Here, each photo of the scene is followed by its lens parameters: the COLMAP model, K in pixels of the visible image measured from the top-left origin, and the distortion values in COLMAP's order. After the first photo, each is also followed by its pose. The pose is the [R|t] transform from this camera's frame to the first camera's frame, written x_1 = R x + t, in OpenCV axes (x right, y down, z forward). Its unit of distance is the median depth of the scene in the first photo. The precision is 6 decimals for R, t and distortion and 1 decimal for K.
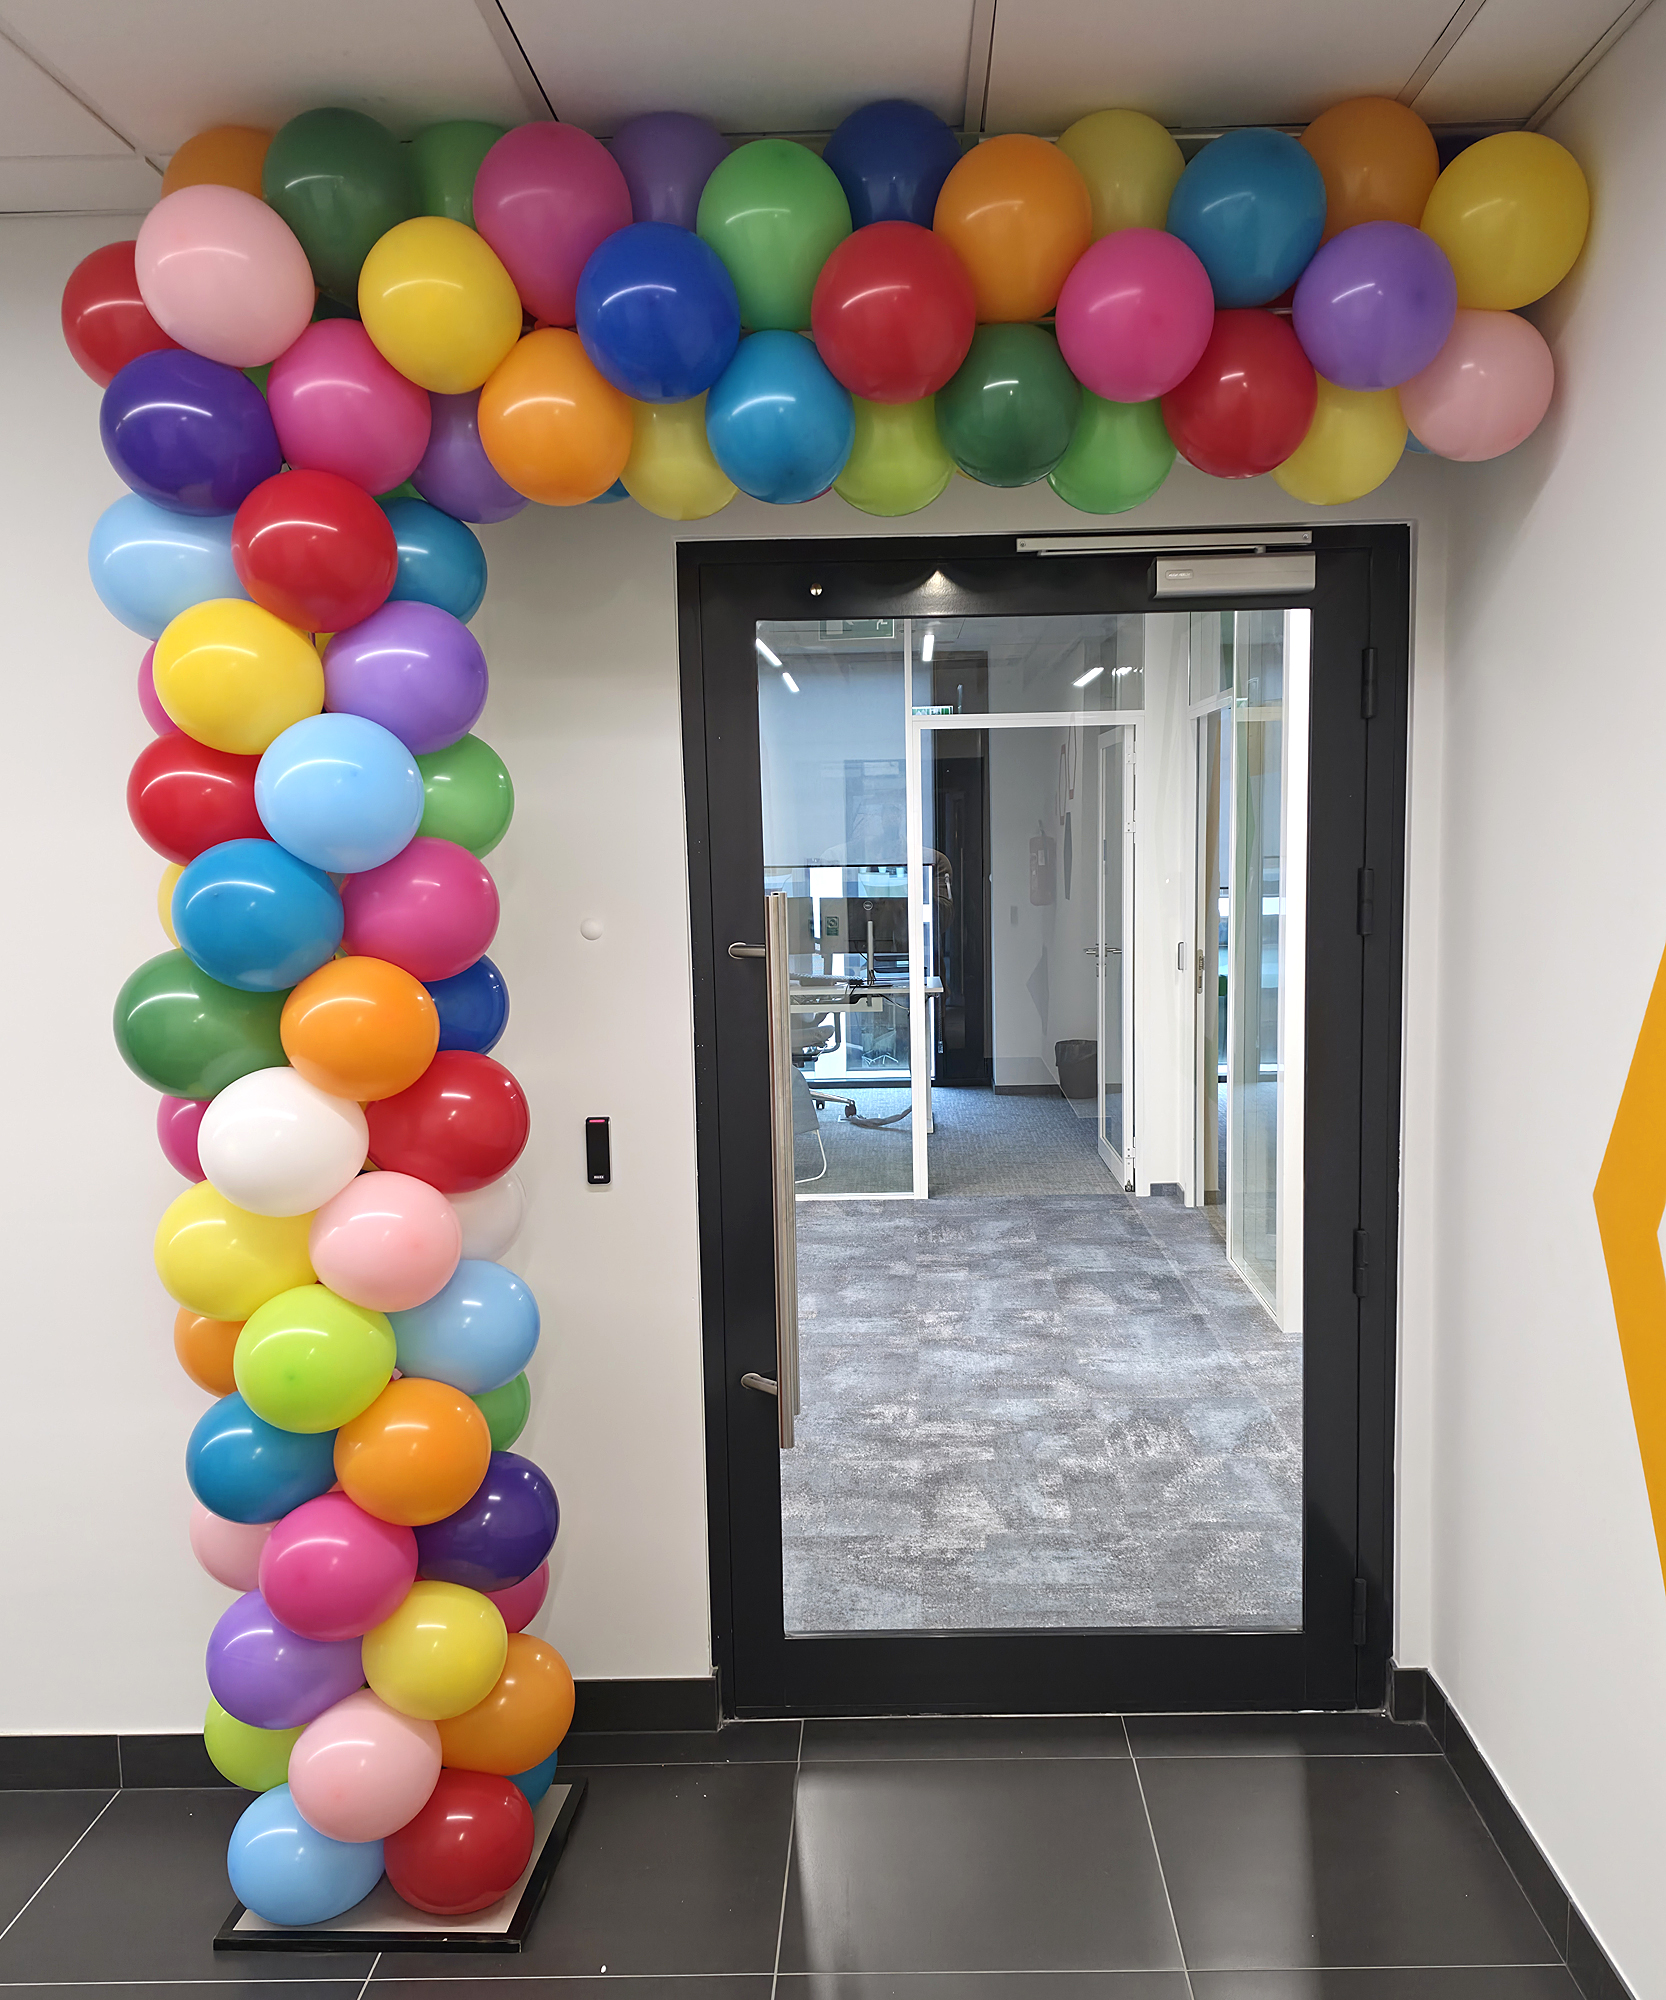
lens RADIAL K [[1796.8, 0, 833.0], [0, 1796.8, 1000.0], [0, 0, 1]] dist [0.057796, 0.000279]
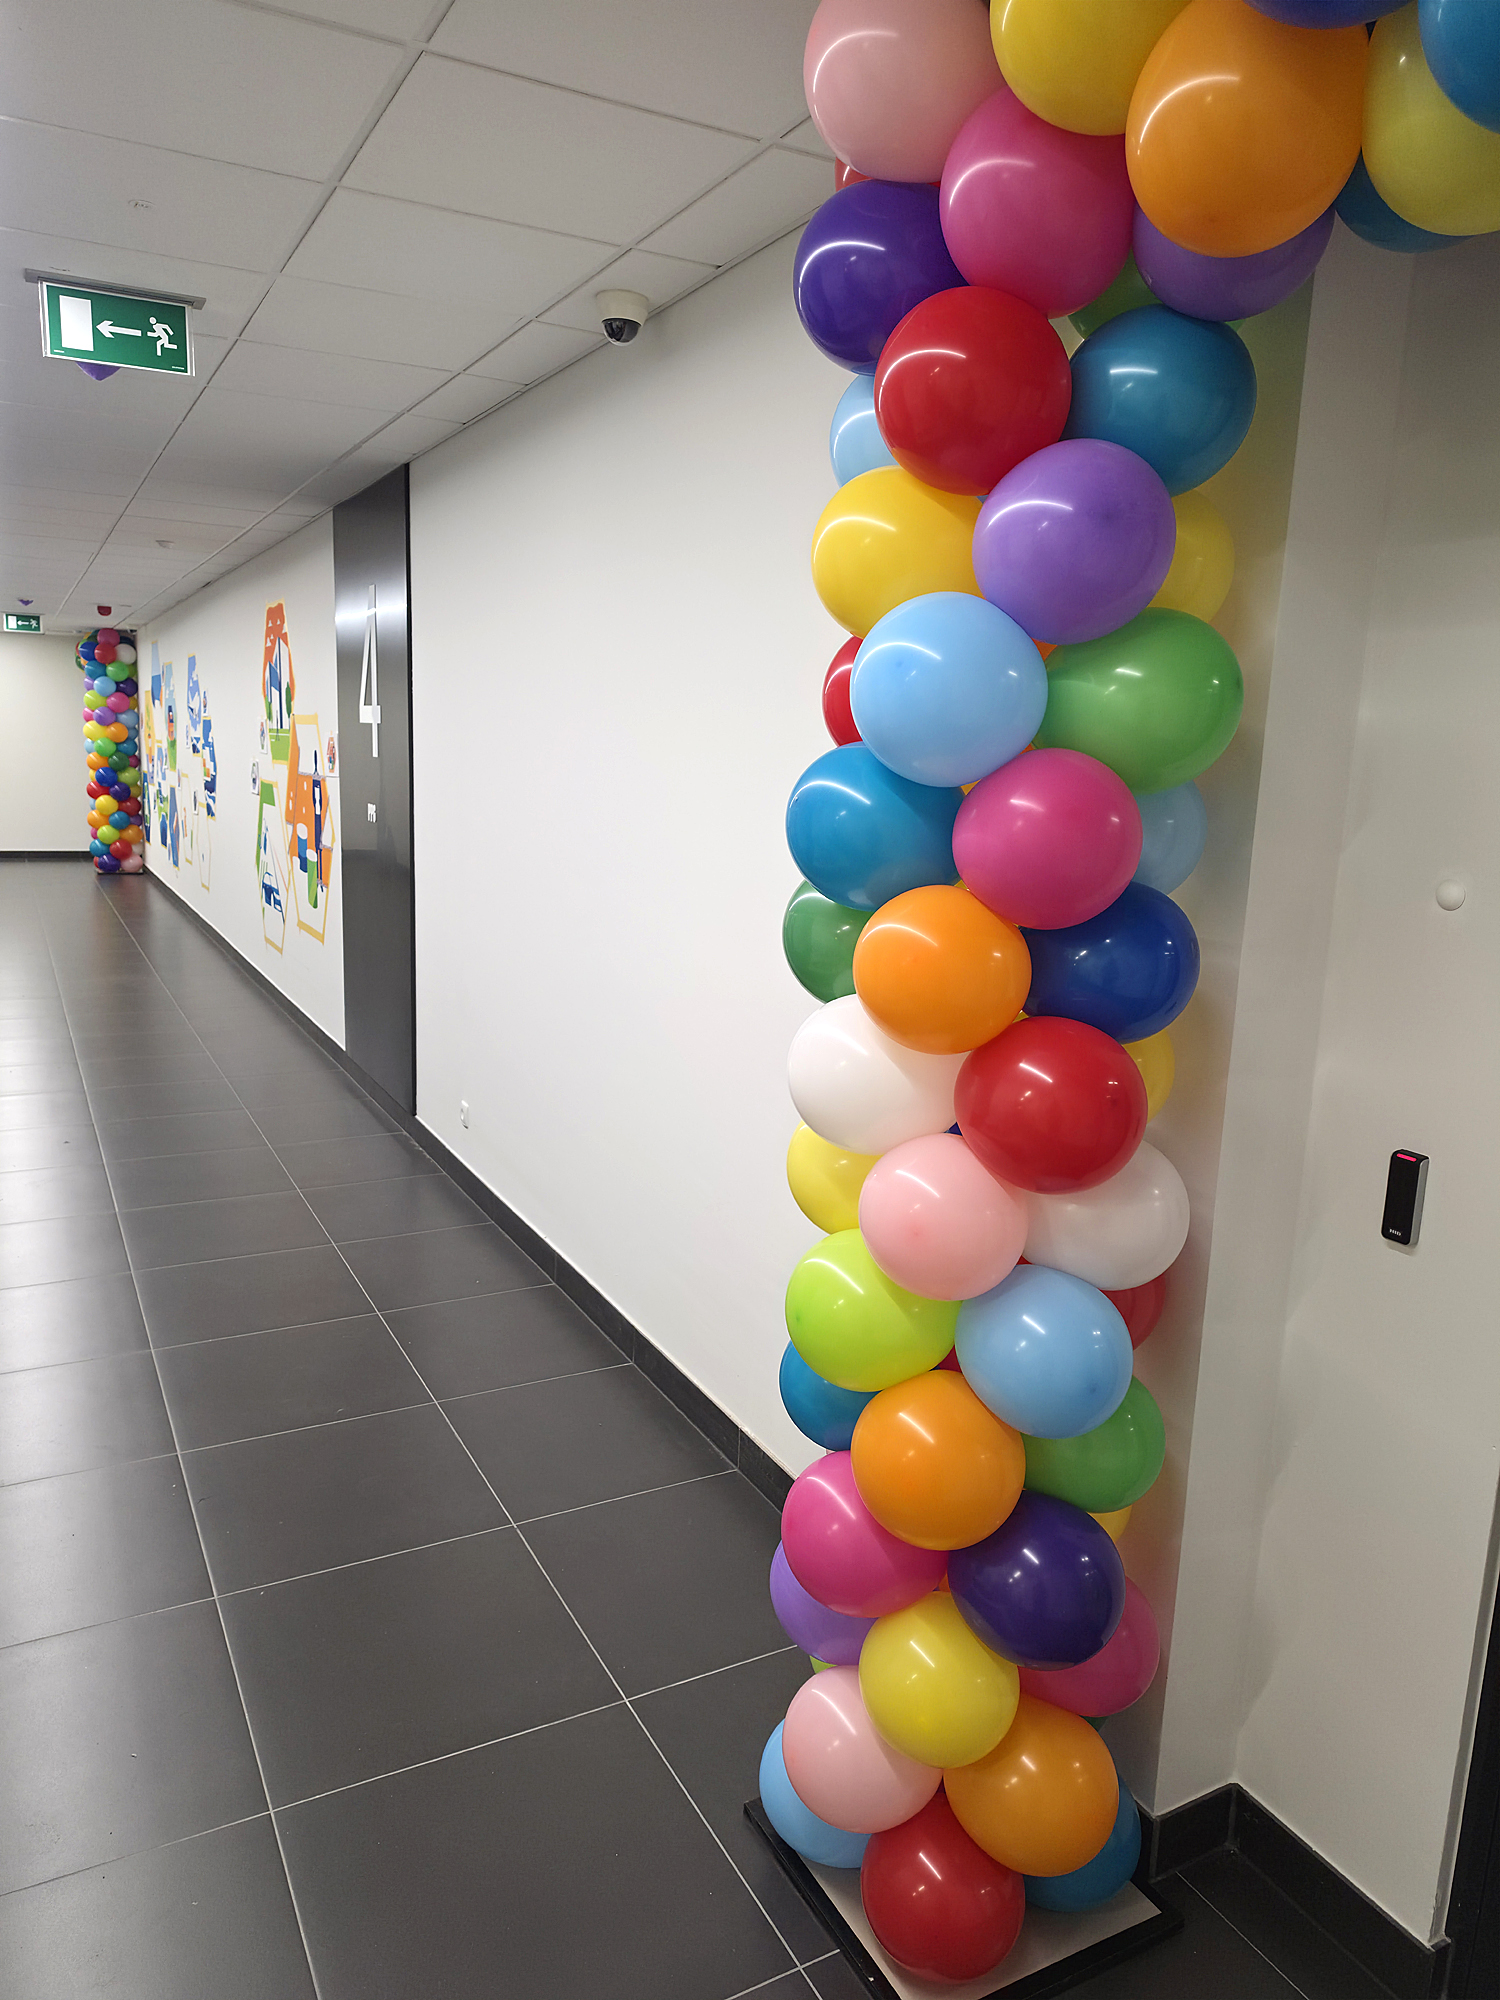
lens RADIAL K [[1351.0, 0, 750.0], [0, 1351.0, 1000.0], [0, 0, 1]] dist [0.013839, -0.001434]
pose [[0.469431, 0.194071, -0.861377, 0.240278], [-0.123619, 0.980384, 0.153514, -0.054979], [0.874272, 0.034419, 0.484214, 0.589316]]
